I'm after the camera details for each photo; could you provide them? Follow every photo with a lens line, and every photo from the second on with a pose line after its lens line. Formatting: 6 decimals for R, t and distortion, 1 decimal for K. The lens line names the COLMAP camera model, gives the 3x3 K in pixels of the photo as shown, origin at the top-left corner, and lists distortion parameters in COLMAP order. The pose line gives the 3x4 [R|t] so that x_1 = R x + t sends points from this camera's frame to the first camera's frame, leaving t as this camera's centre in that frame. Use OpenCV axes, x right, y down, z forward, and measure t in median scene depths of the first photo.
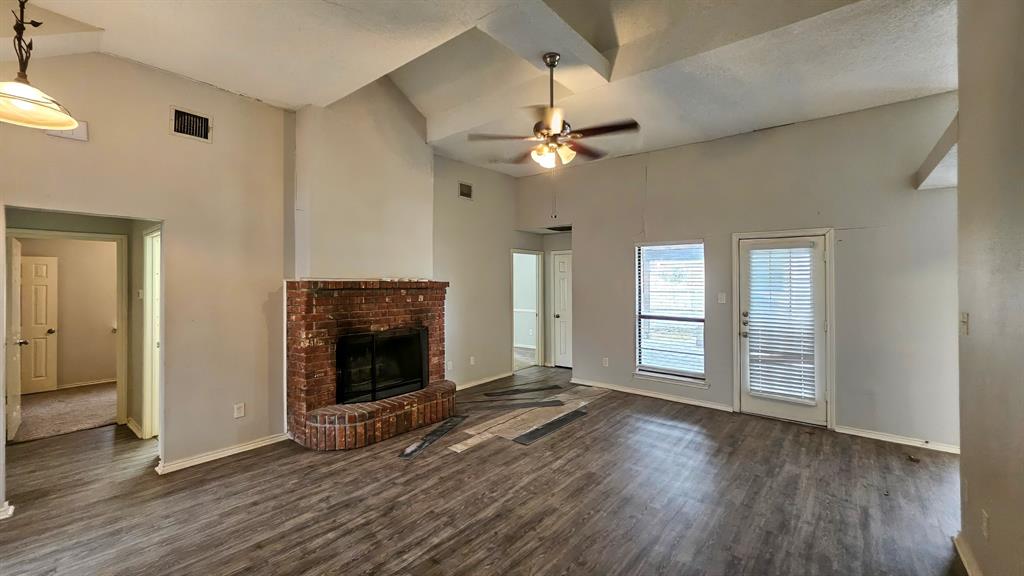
lens RADIAL K [[405.9, 0, 513.7], [0, 405.9, 280.8], [0, 0, 1]] dist [0.002081, 0.000094]
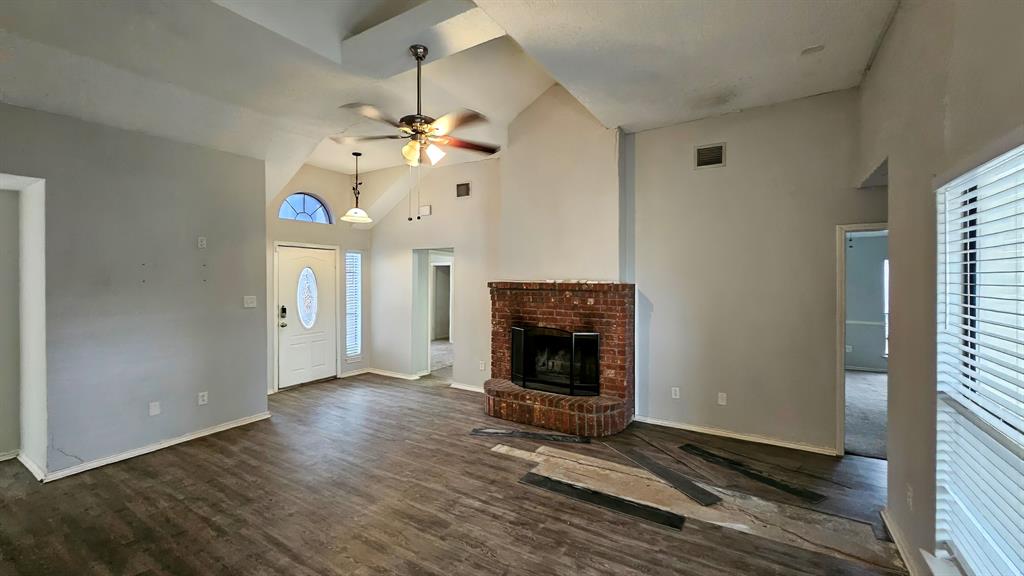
lens RADIAL K [[421.8, 0, 514.9], [0, 421.8, 283.0], [0, 0, 1]] dist [-0.001258, -0.000086]
pose [[0.126358, 0.012541, -0.991905, 0.803460], [-0.001389, 0.999921, 0.012466, -0.012508], [0.991984, -0.000197, 0.126366, 0.802326]]
